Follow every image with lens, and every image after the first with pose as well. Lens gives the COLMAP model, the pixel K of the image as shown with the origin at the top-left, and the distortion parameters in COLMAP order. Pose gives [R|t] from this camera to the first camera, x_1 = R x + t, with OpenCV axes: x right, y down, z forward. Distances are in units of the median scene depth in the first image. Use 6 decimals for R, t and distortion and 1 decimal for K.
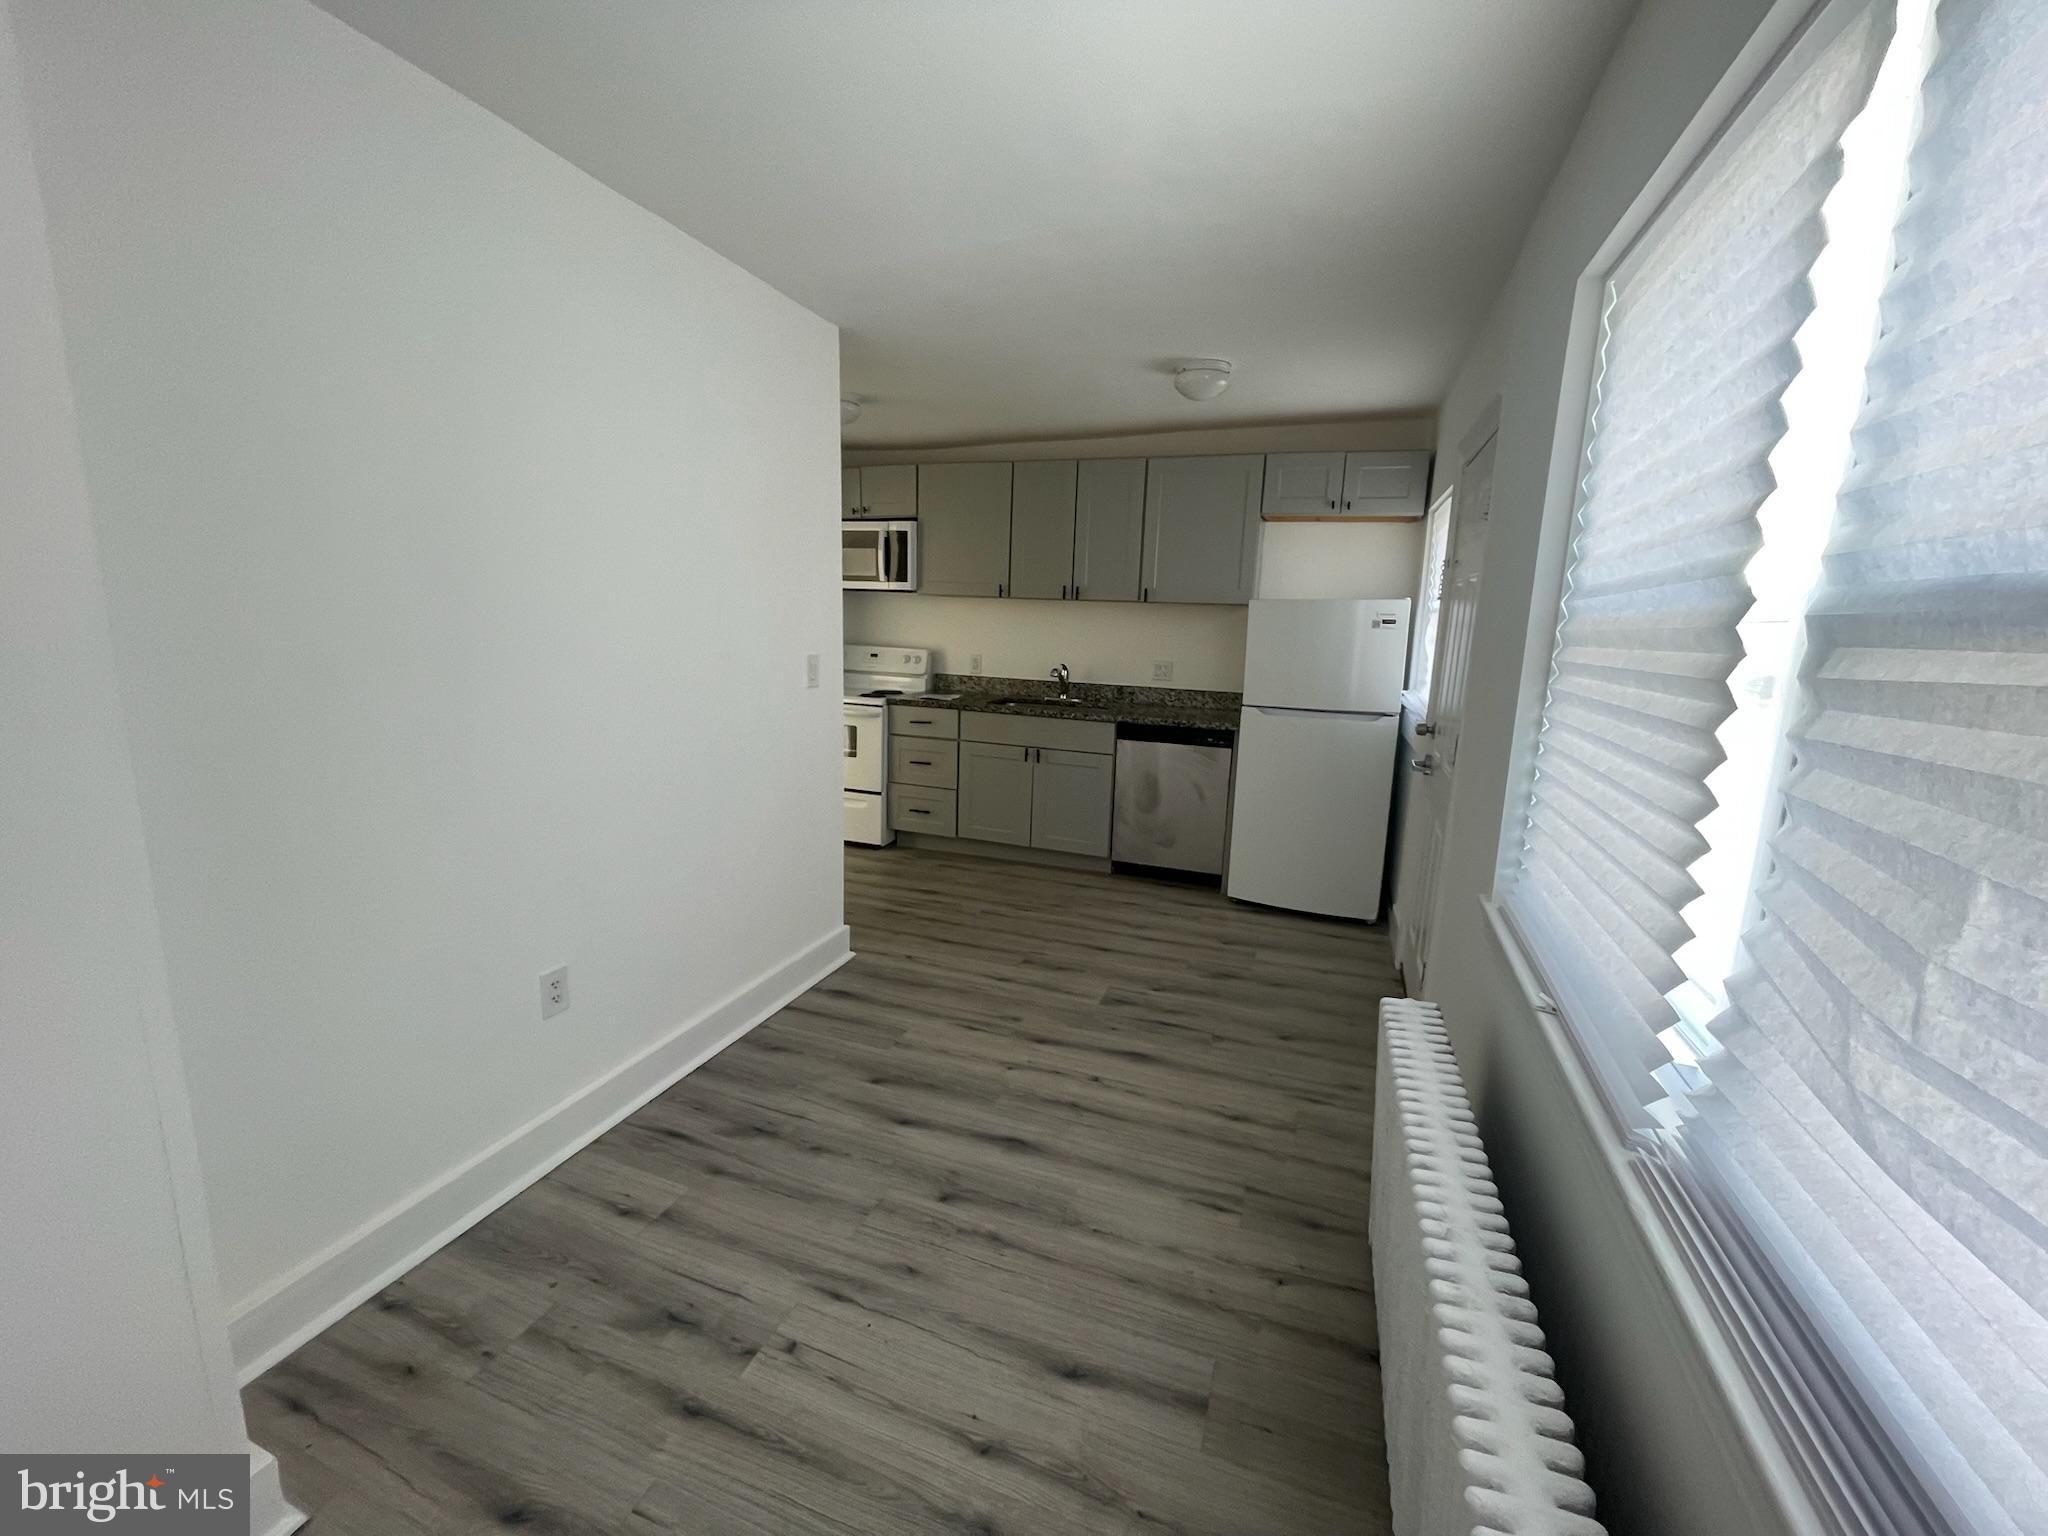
lens RADIAL K [[830.0, 0, 1023.8], [0, 830.0, 759.4], [0, 0, 1]] dist [-0.002134, -0.000213]
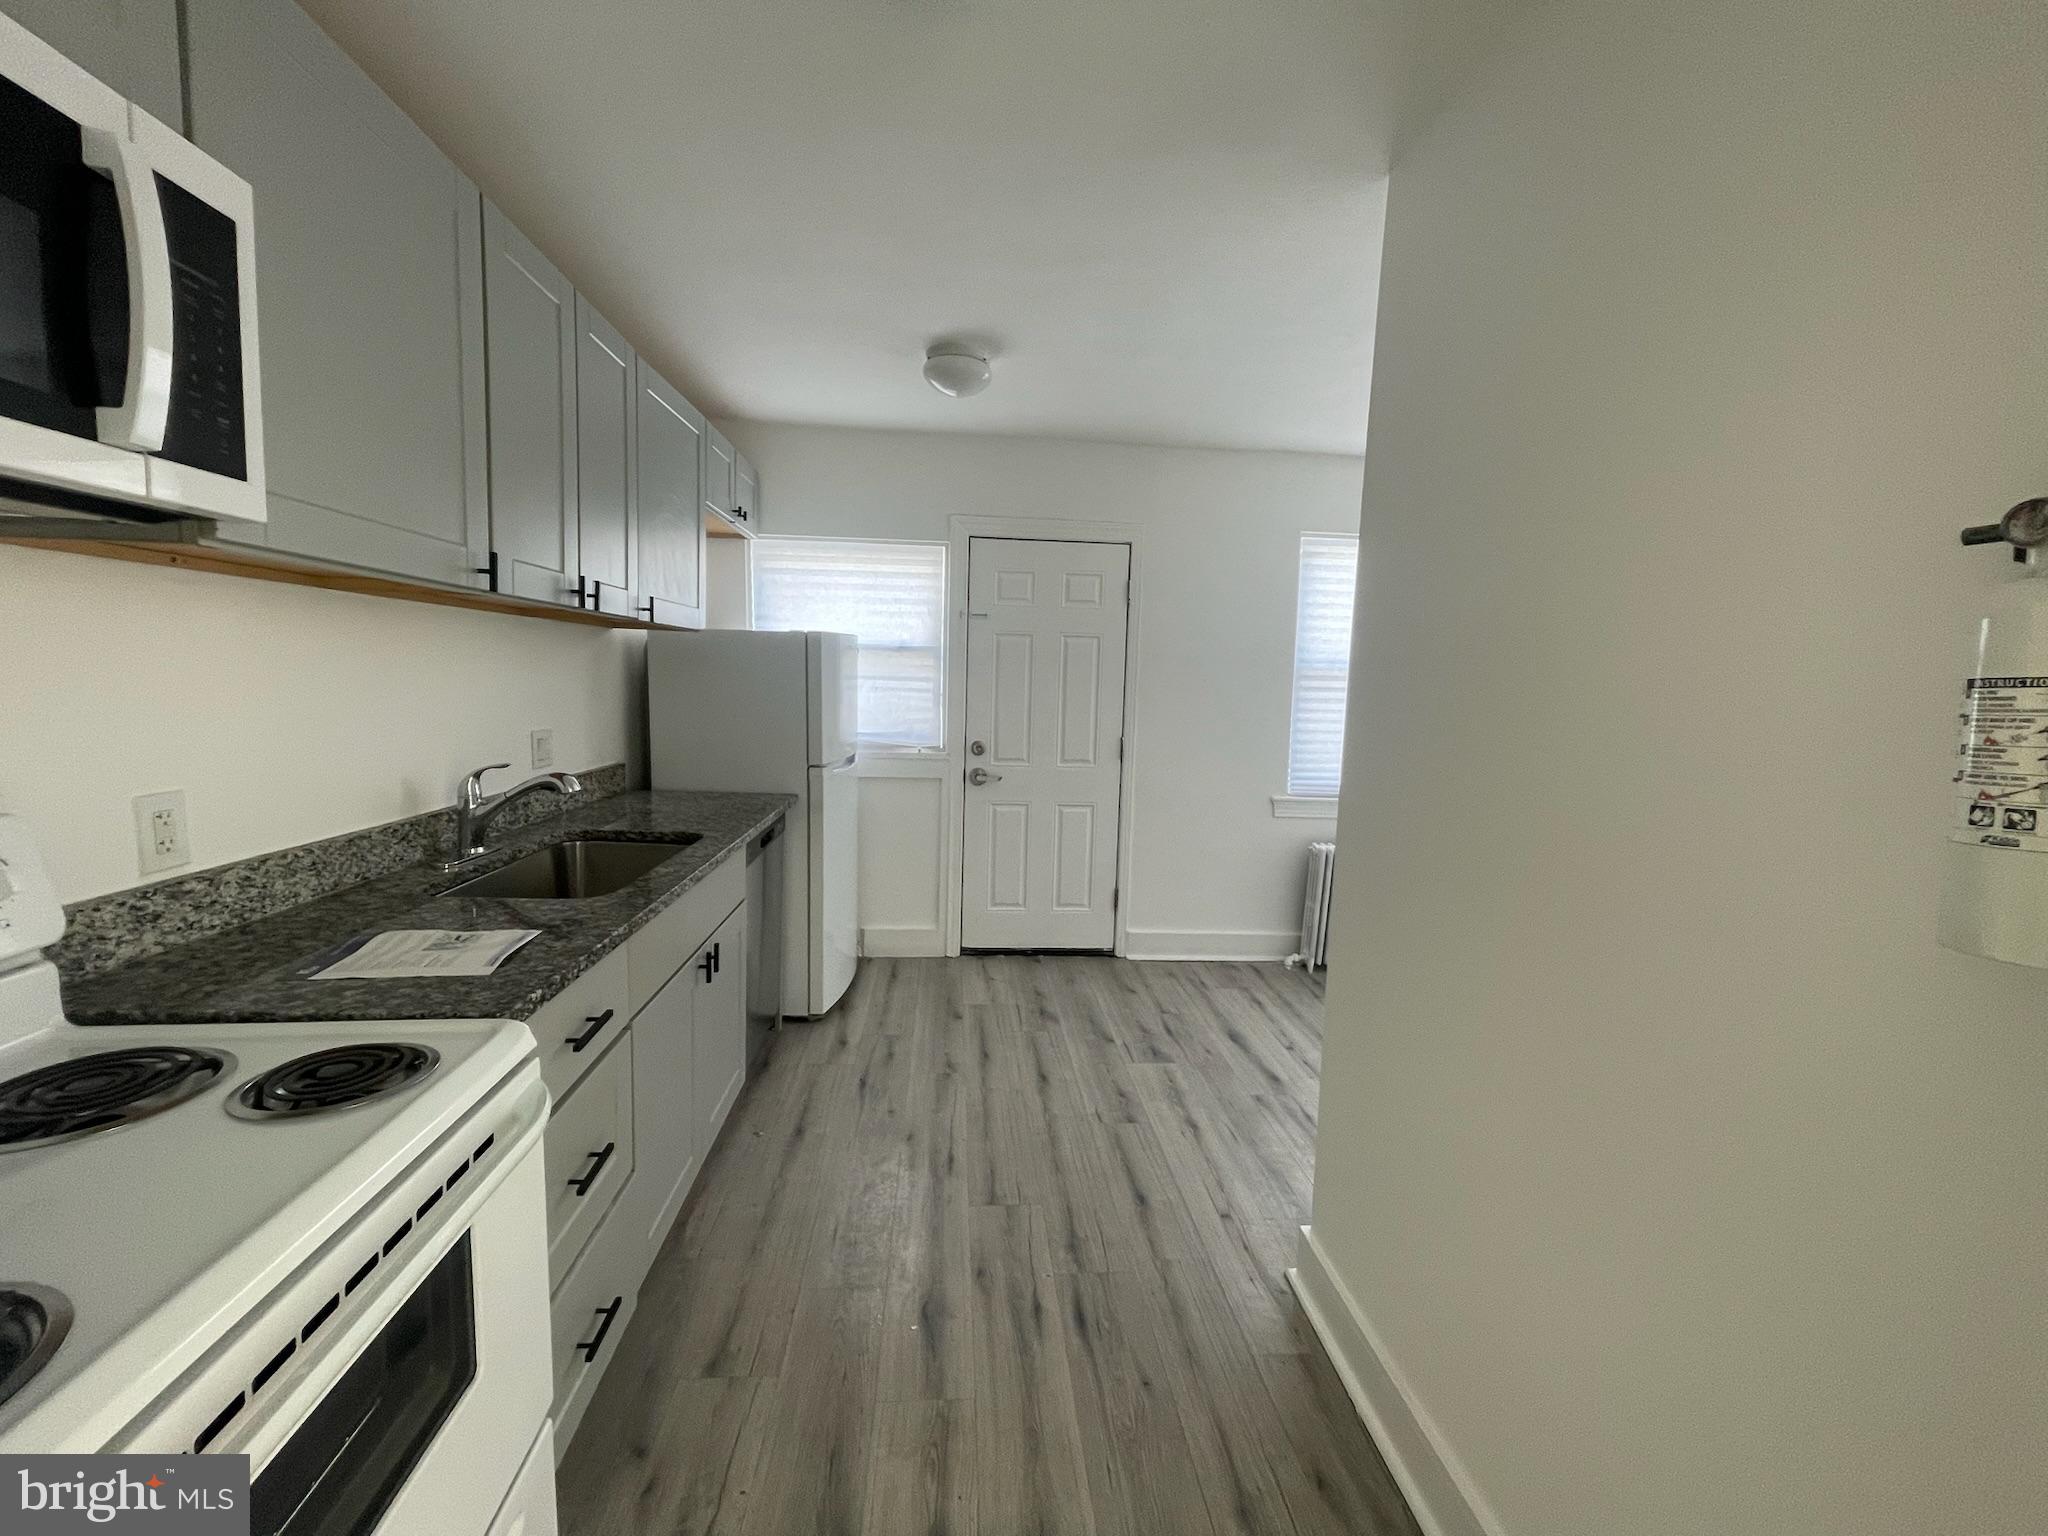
lens RADIAL K [[824.8, 0, 1022.6], [0, 824.8, 745.9], [0, 0, 1]] dist [0.019755, -0.000037]
pose [[-0.423400, -0.120684, 0.897869, -0.823338], [0.115261, 0.975857, 0.185519, -0.333842], [-0.898581, 0.182038, -0.399268, 1.843268]]
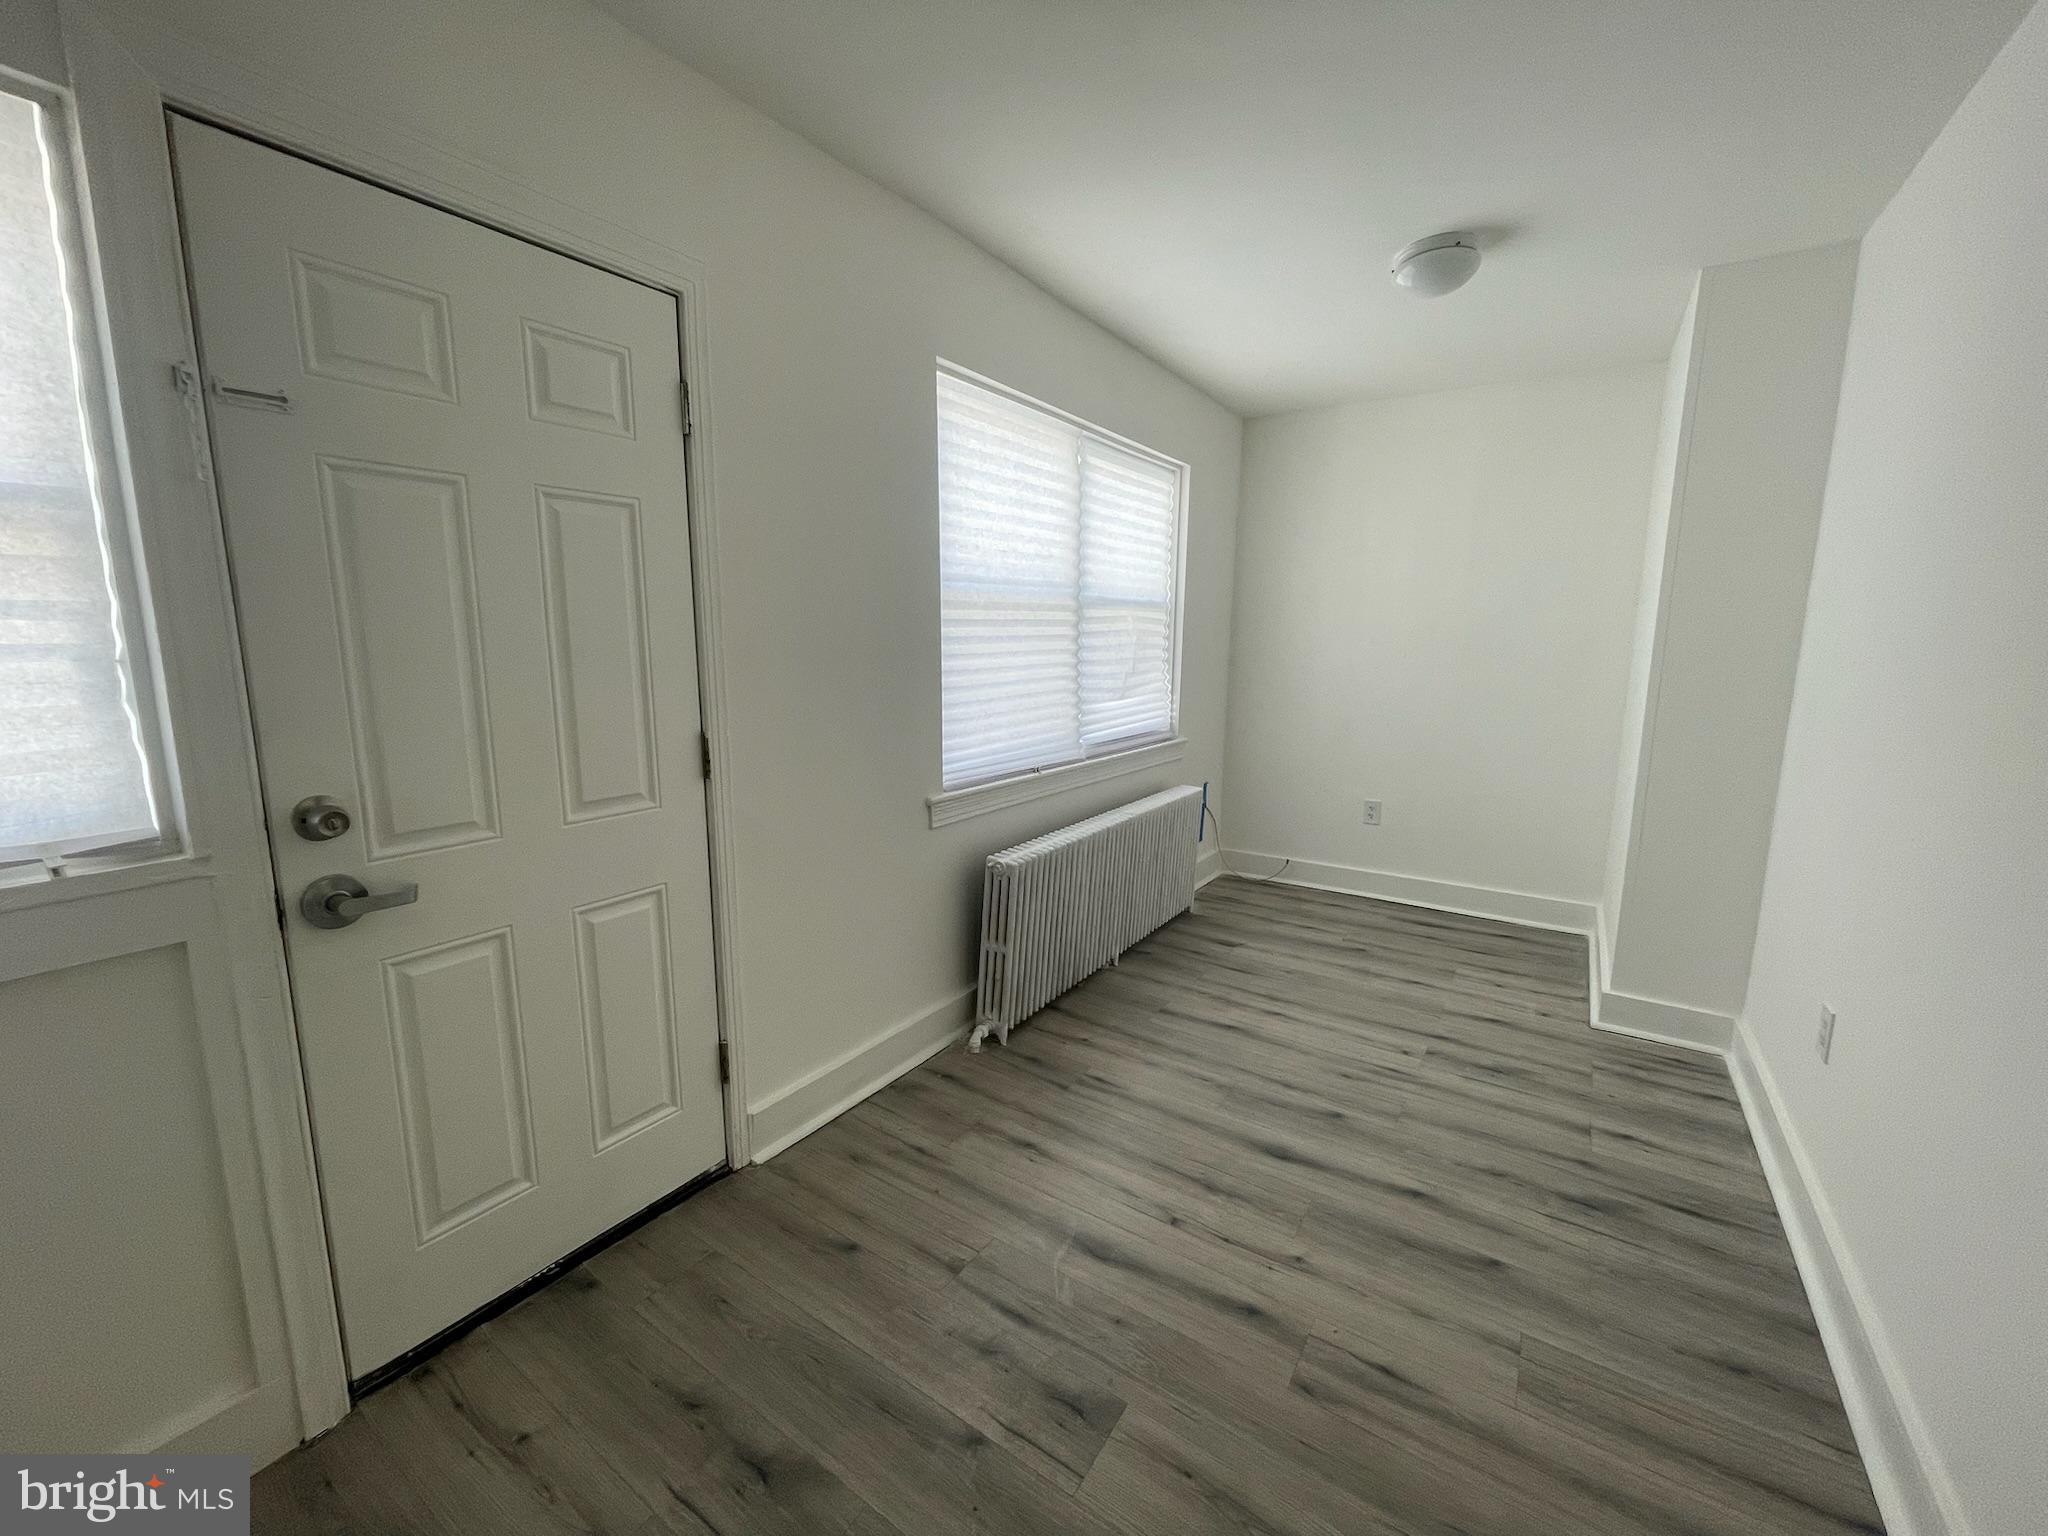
lens RADIAL K [[830.0, 0, 1023.8], [0, 830.0, 759.4], [0, 0, 1]] dist [-0.002134, -0.000213]
pose [[-0.971331, -0.078115, 0.224531, 0.087502], [0.000296, 0.944076, 0.329727, -0.254412], [-0.237731, 0.320340, -0.916987, 1.651606]]
